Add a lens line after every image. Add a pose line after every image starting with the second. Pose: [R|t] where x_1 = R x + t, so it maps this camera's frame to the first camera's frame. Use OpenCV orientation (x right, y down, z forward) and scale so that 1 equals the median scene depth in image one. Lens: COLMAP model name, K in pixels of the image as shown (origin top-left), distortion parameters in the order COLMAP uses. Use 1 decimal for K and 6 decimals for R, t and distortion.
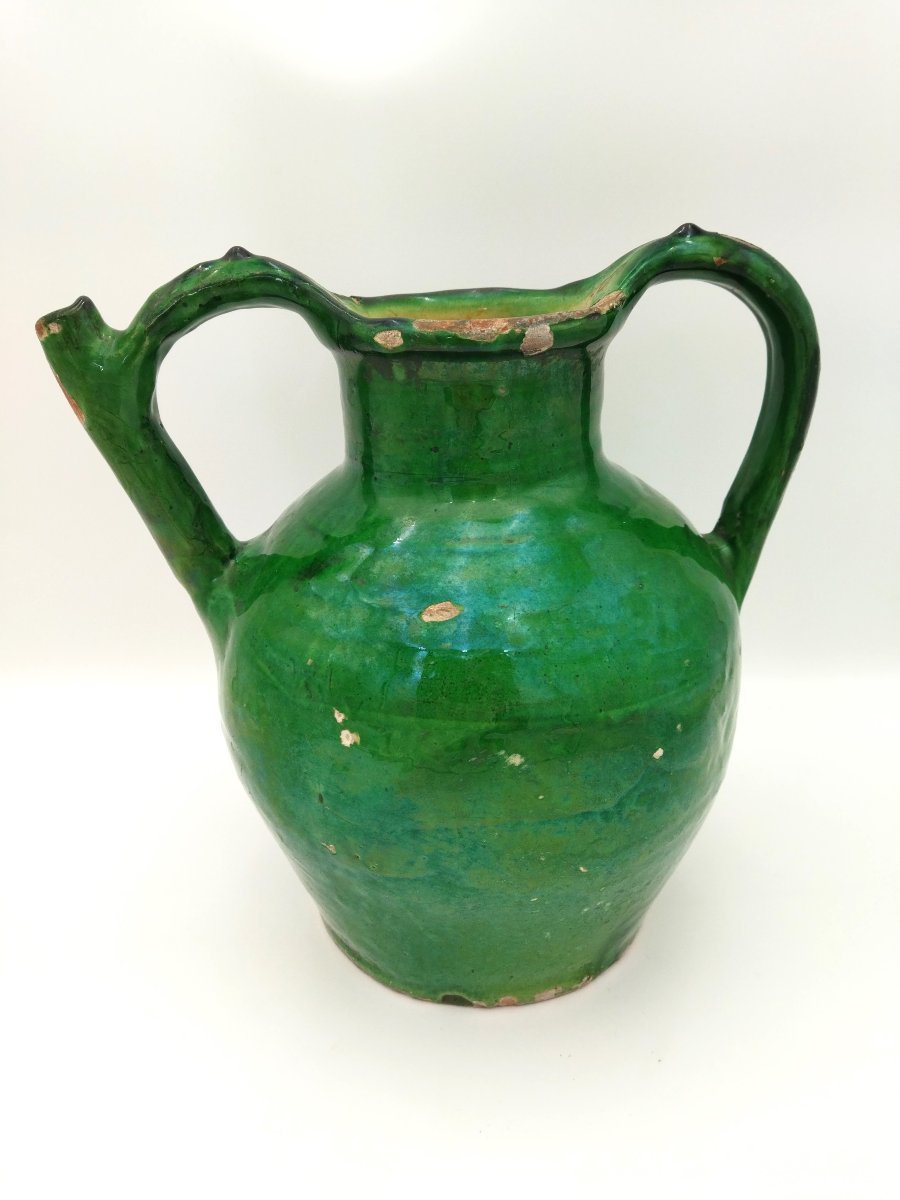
lens RADIAL K [[907.3, 0, 450.0], [0, 907.3, 600.0], [0, 0, 1]] dist [0.028350, -0.005520]
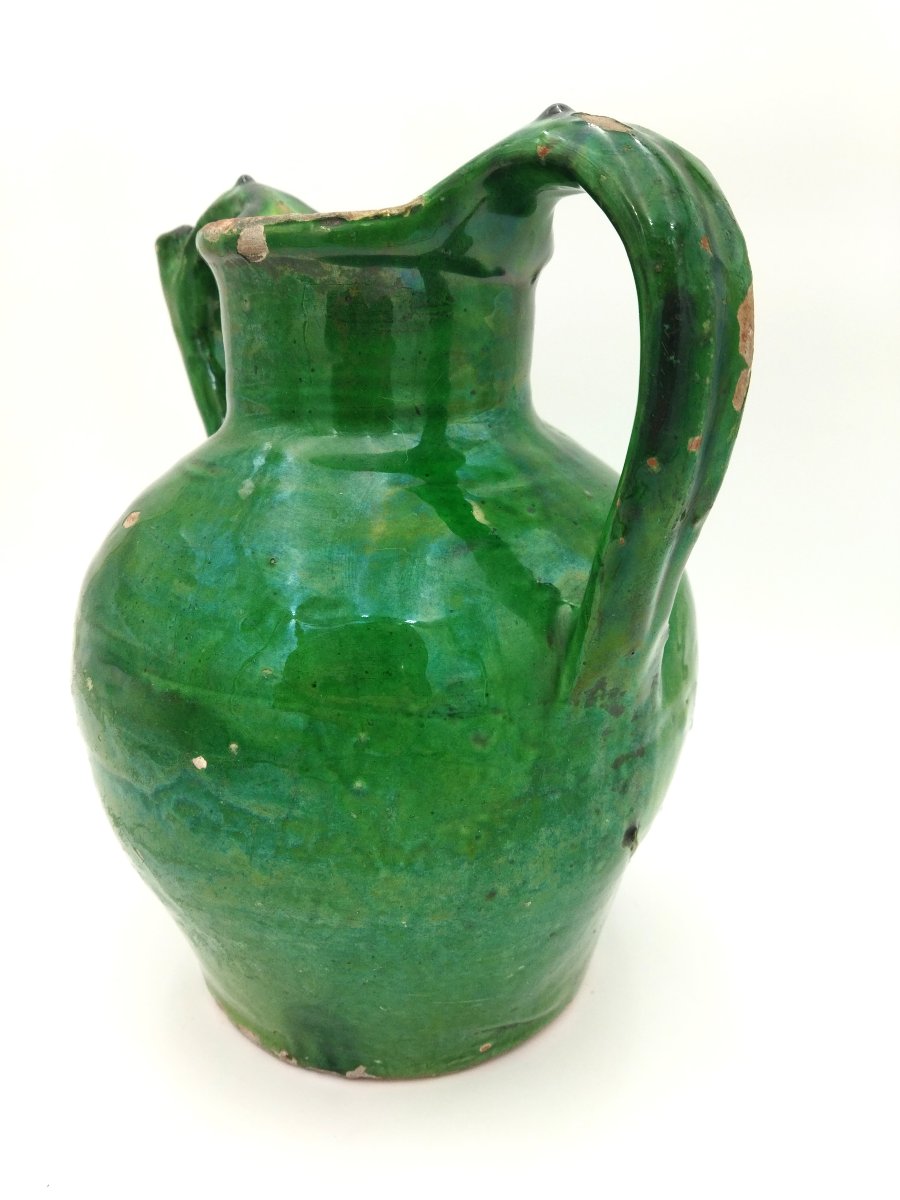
lens RADIAL K [[907.3, 0, 450.0], [0, 907.3, 600.0], [0, 0, 1]] dist [0.028350, -0.005520]
pose [[0.566741, 0.294289, -0.769544, 0.918458], [-0.346936, 0.932427, 0.101074, -0.117589], [0.747288, 0.209700, 0.630544, 0.635788]]
